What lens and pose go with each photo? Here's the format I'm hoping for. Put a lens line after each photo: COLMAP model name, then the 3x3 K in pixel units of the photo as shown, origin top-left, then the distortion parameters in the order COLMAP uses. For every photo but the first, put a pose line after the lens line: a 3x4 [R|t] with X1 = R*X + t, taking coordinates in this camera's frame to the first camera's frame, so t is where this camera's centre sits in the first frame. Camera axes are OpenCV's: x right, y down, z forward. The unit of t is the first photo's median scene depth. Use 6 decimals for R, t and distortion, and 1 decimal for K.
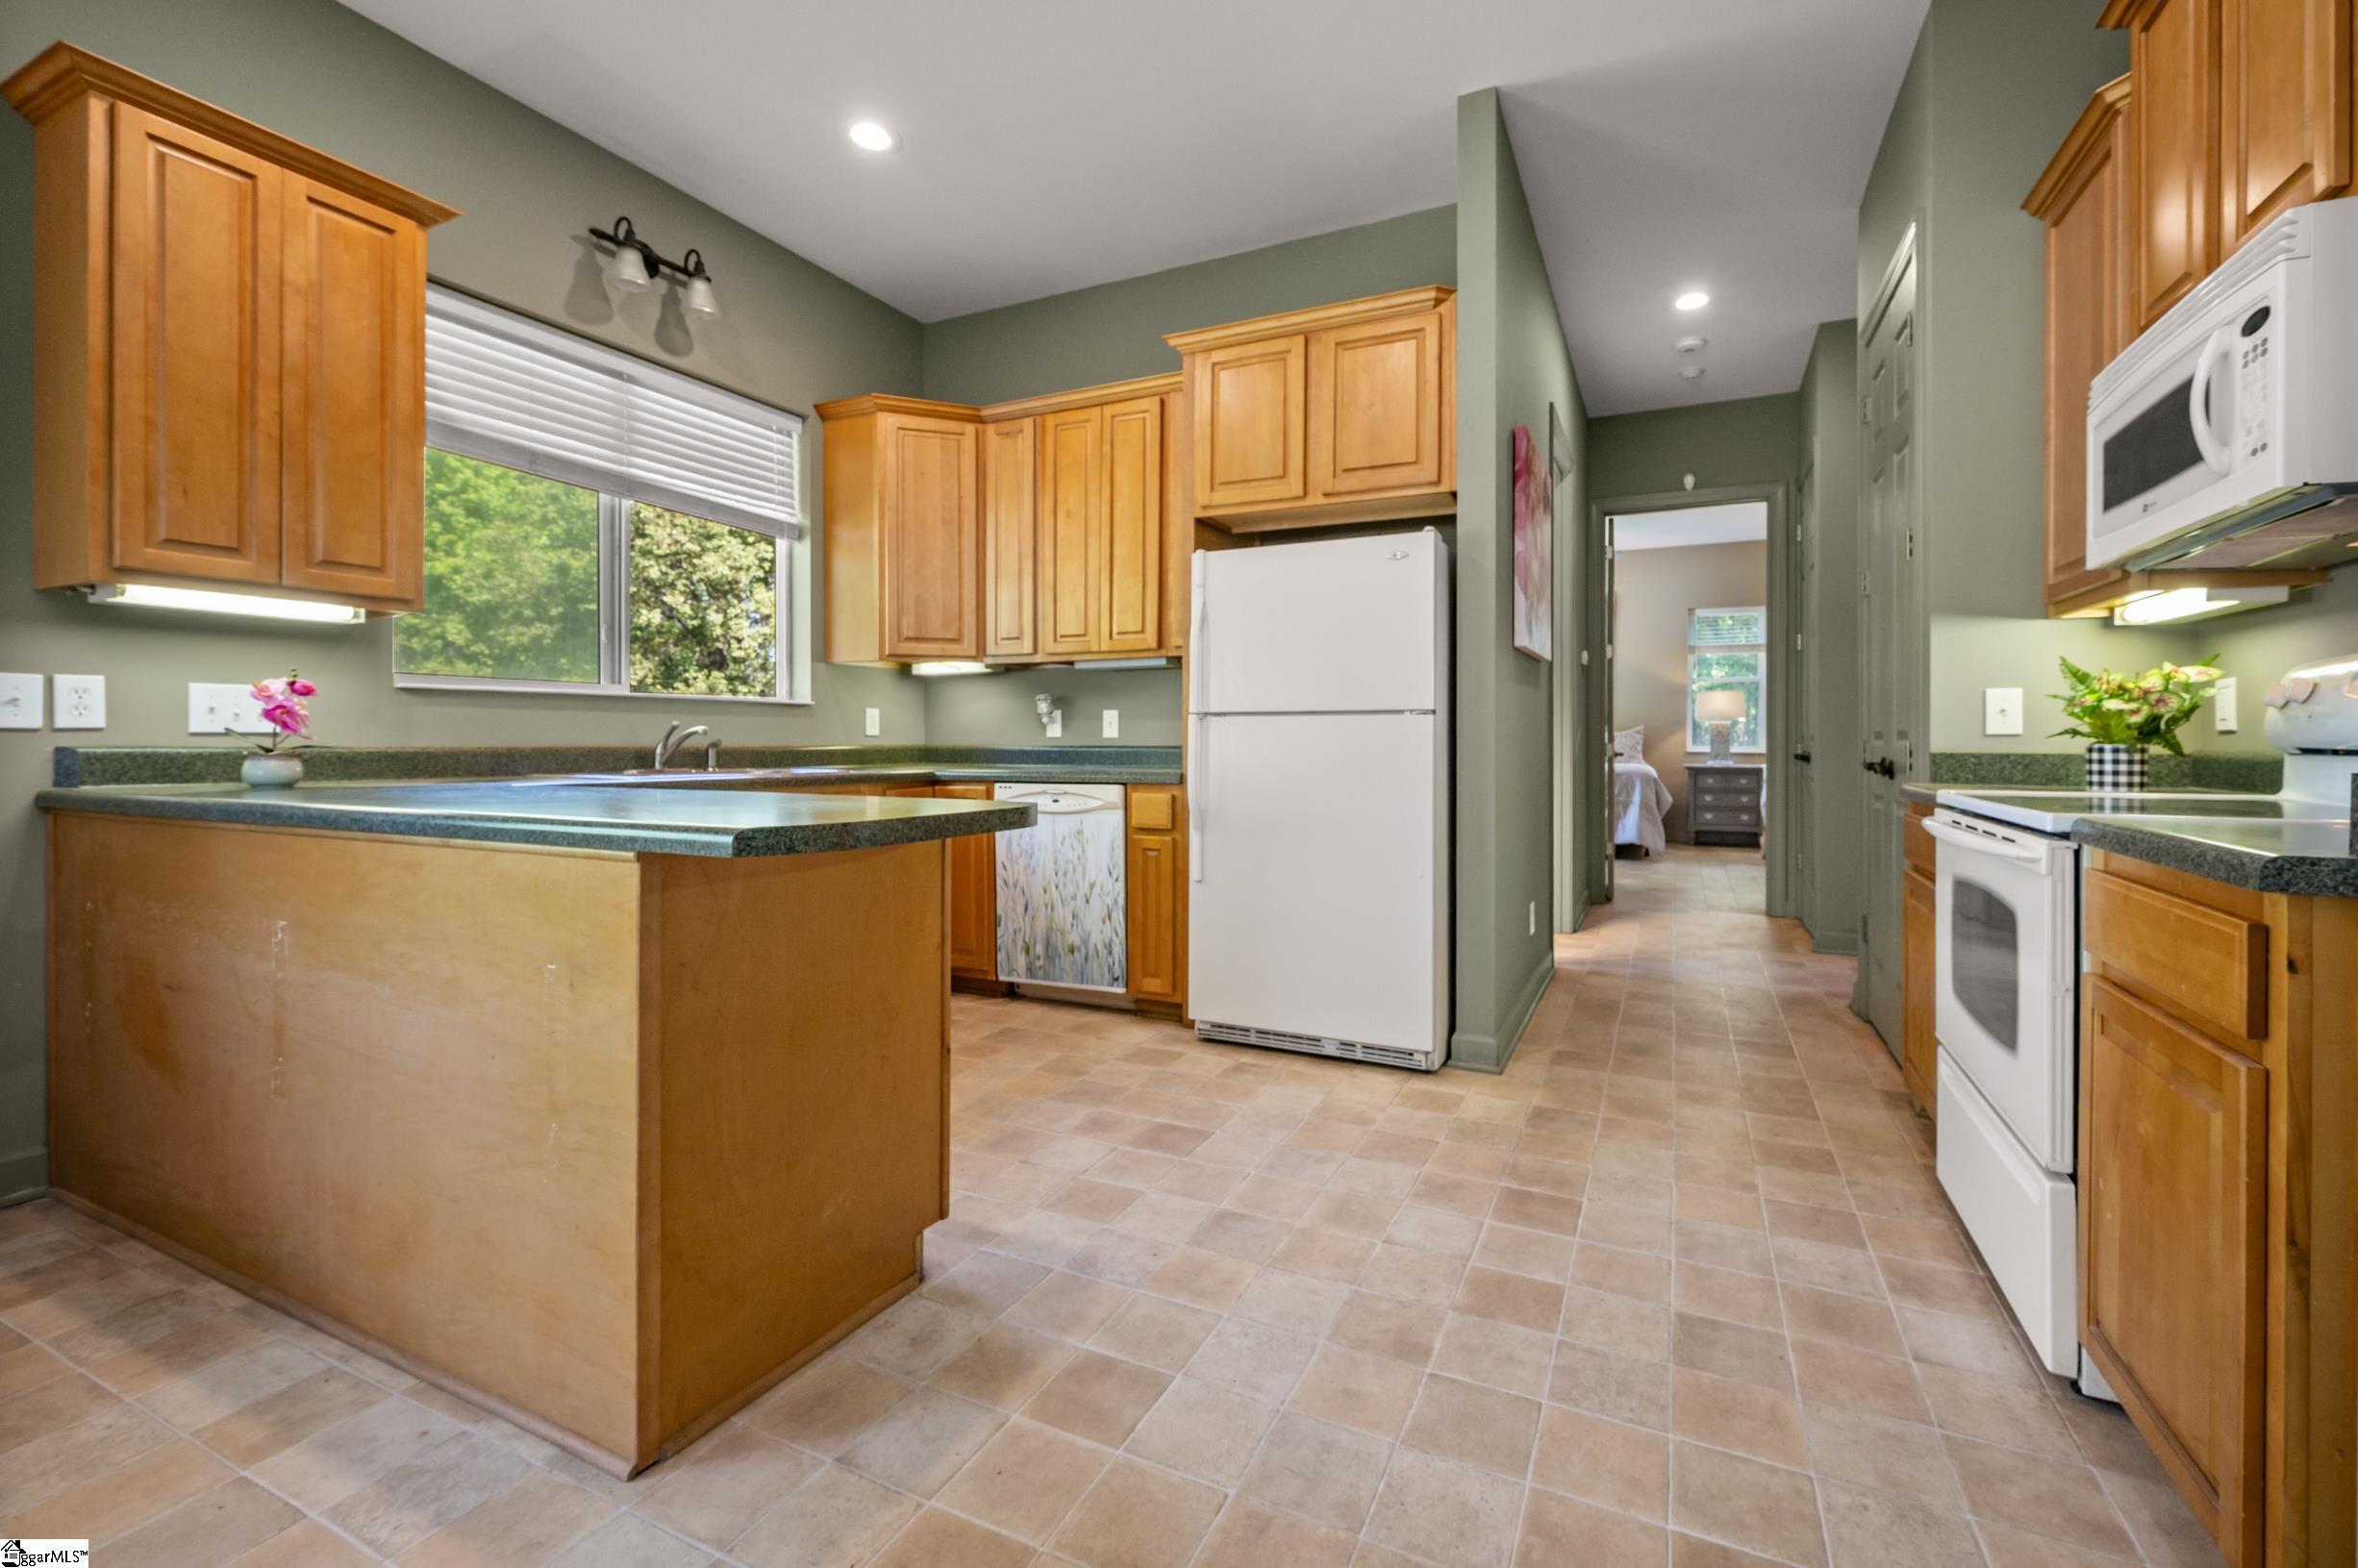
lens RADIAL K [[1015.3, 0, 1184.2], [0, 1015.3, 733.7], [0, 0, 1]] dist [0.001134, 0.000071]
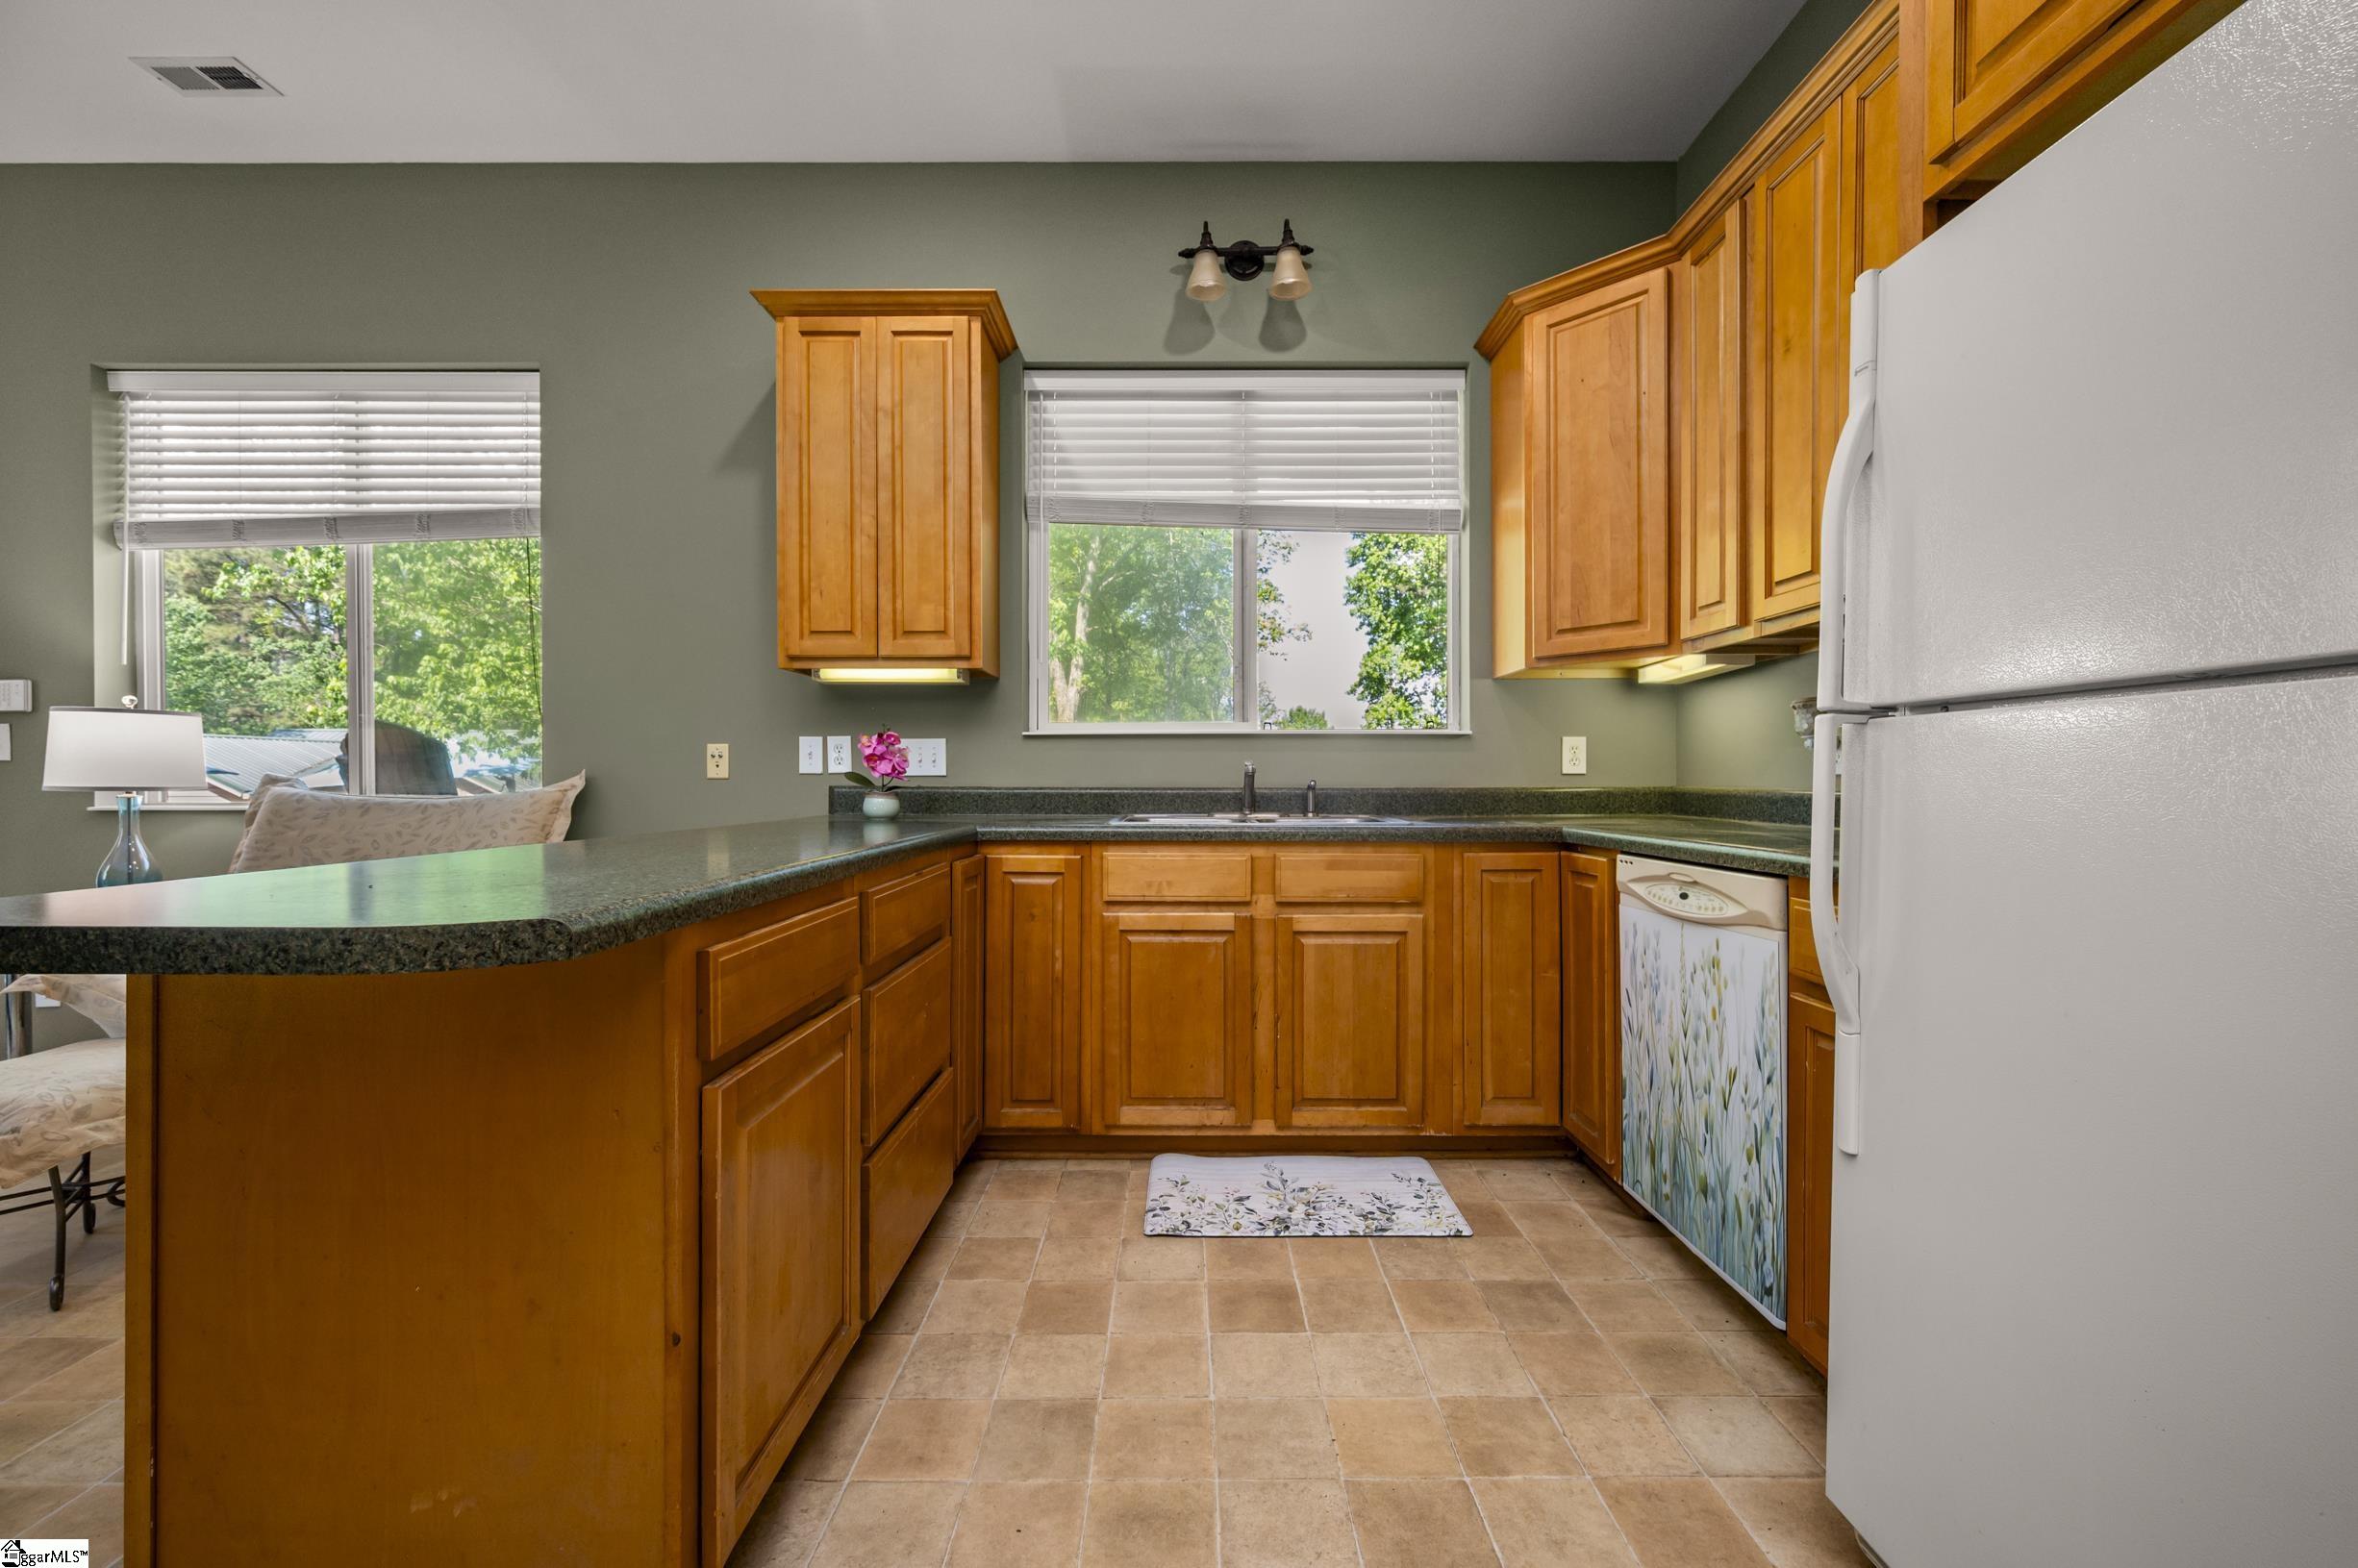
lens RADIAL K [[920.8, 0, 1179.0], [0, 920.8, 784.0], [0, 0, 1]] dist [0.000340, 0.000070]
pose [[0.444900, 0.003136, -0.895575, 0.188005], [0.006873, 0.999952, 0.006916, 0.003130], [0.895554, -0.009232, 0.444857, 0.559741]]
